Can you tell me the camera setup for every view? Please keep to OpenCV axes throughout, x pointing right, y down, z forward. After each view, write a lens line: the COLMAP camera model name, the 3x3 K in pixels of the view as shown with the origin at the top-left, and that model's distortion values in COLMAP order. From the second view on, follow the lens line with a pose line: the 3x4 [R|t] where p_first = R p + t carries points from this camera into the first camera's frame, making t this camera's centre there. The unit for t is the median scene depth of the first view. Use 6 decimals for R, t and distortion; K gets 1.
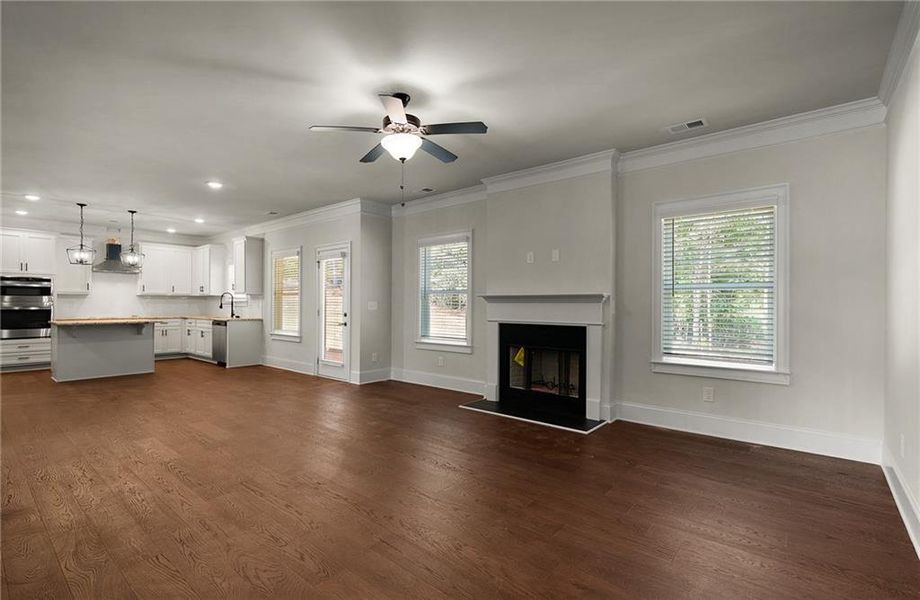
lens RADIAL K [[416.3, 0, 463.5], [0, 416.3, 304.4], [0, 0, 1]] dist [-0.004312, 0.000416]
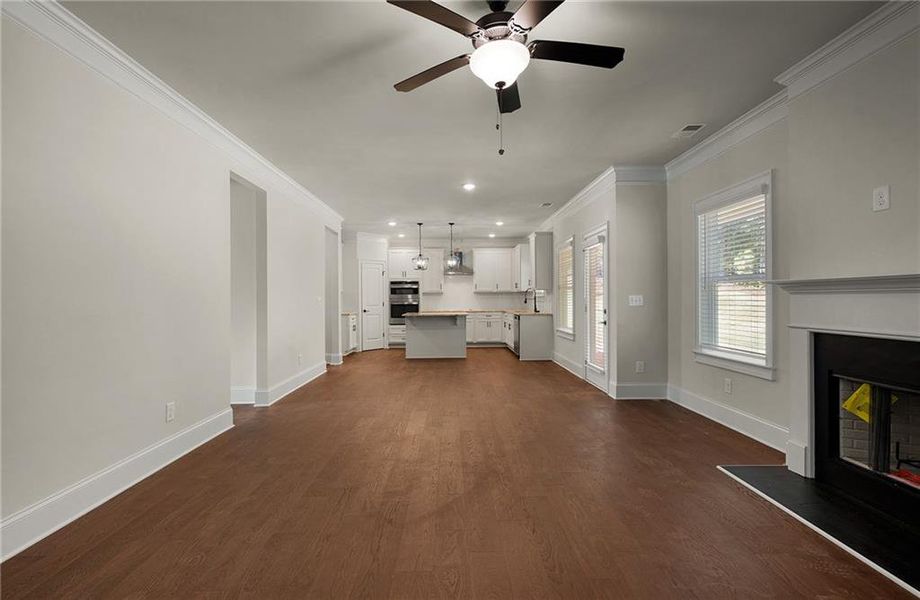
lens RADIAL K [[416.3, 0, 463.1], [0, 416.3, 297.5], [0, 0, 1]] dist [-0.004312, 0.000416]
pose [[0.657616, -0.009897, -0.753288, 0.155697], [0.008021, 0.999949, -0.006136, 0.000334], [0.753310, -0.002007, 0.657662, 0.249520]]
